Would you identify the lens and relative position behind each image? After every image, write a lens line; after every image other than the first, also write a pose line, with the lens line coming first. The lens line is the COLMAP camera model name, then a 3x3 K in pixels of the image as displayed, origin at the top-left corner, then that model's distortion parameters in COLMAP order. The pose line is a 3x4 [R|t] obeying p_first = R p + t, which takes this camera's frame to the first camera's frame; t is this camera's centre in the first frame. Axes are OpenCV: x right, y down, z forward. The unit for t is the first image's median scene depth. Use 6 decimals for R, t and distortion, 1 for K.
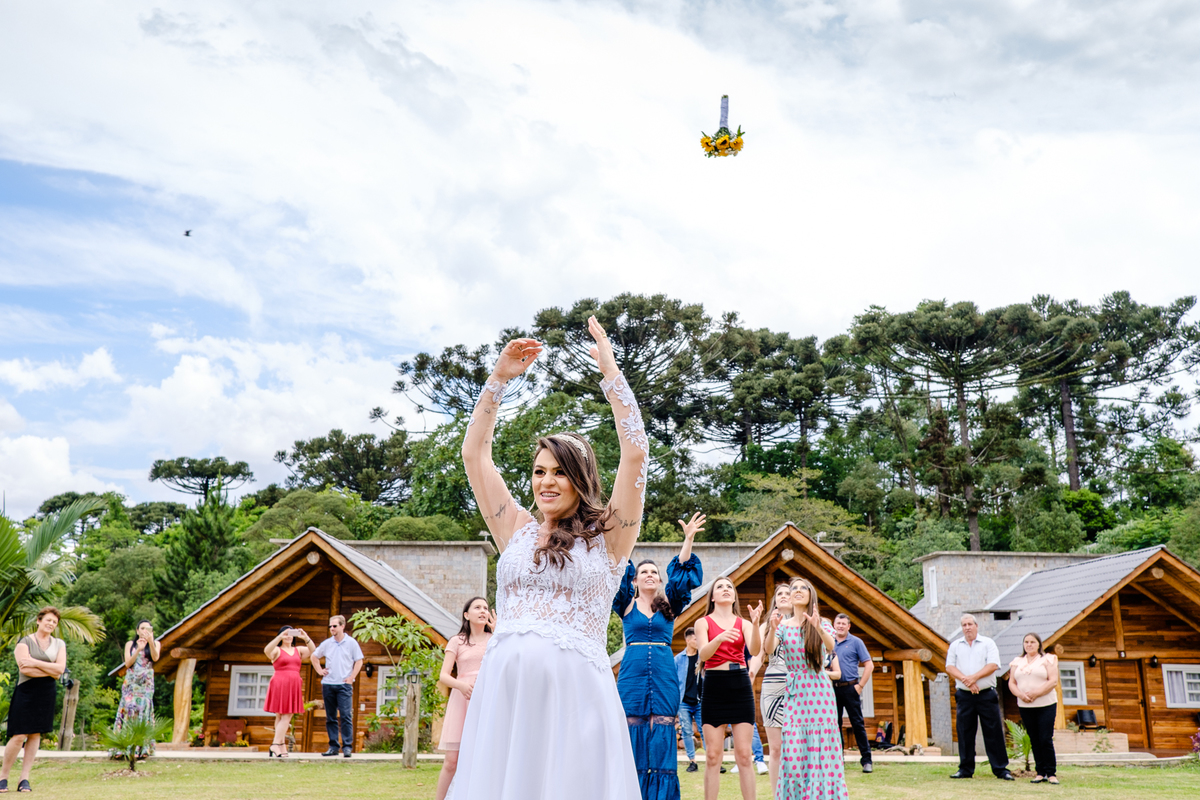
lens RADIAL K [[1146.0, 0, 600.0], [0, 1146.0, 400.0], [0, 0, 1]] dist [-0.059946, 0.160659]
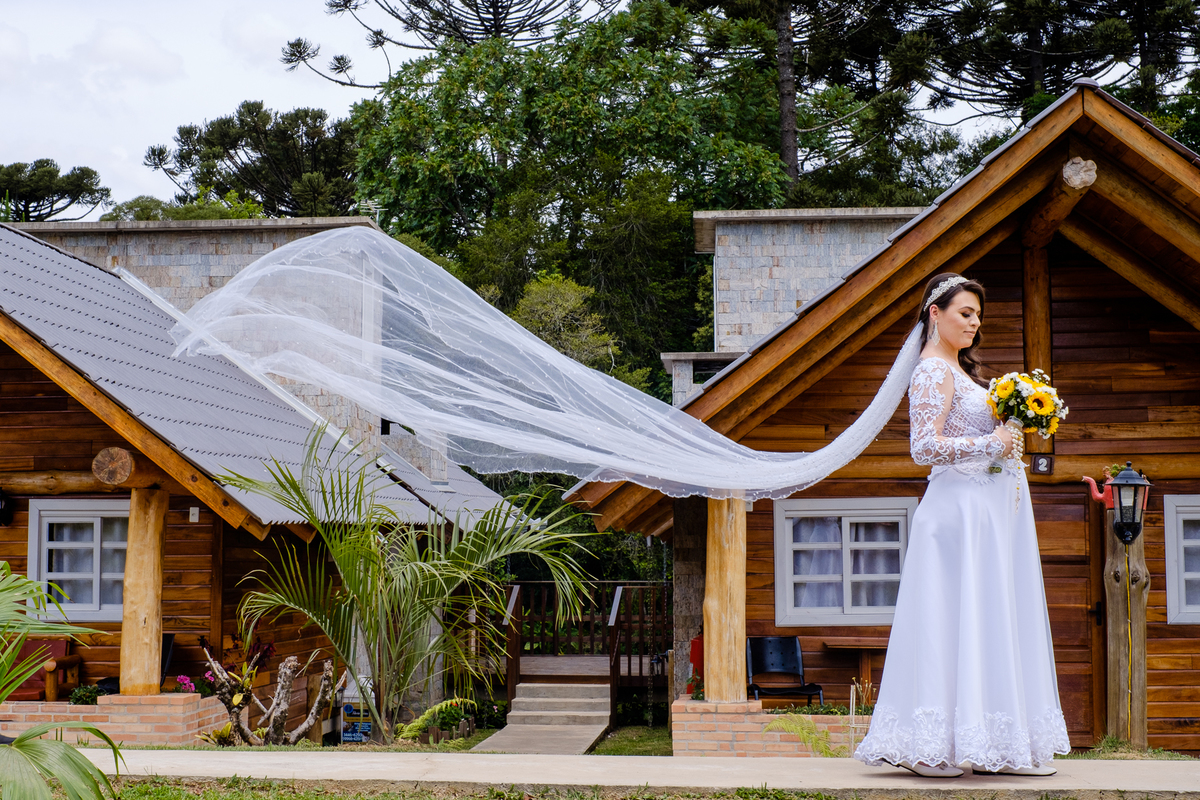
lens RADIAL K [[1864.4, 0, 600.0], [0, 1864.4, 400.0], [0, 0, 1]] dist [-0.007533, -0.033926]
pose [[0.993453, -0.012907, -0.113507, 0.064604], [0.029705, 0.988604, 0.147578, 0.091094], [0.110309, -0.149984, 0.982516, 0.324915]]
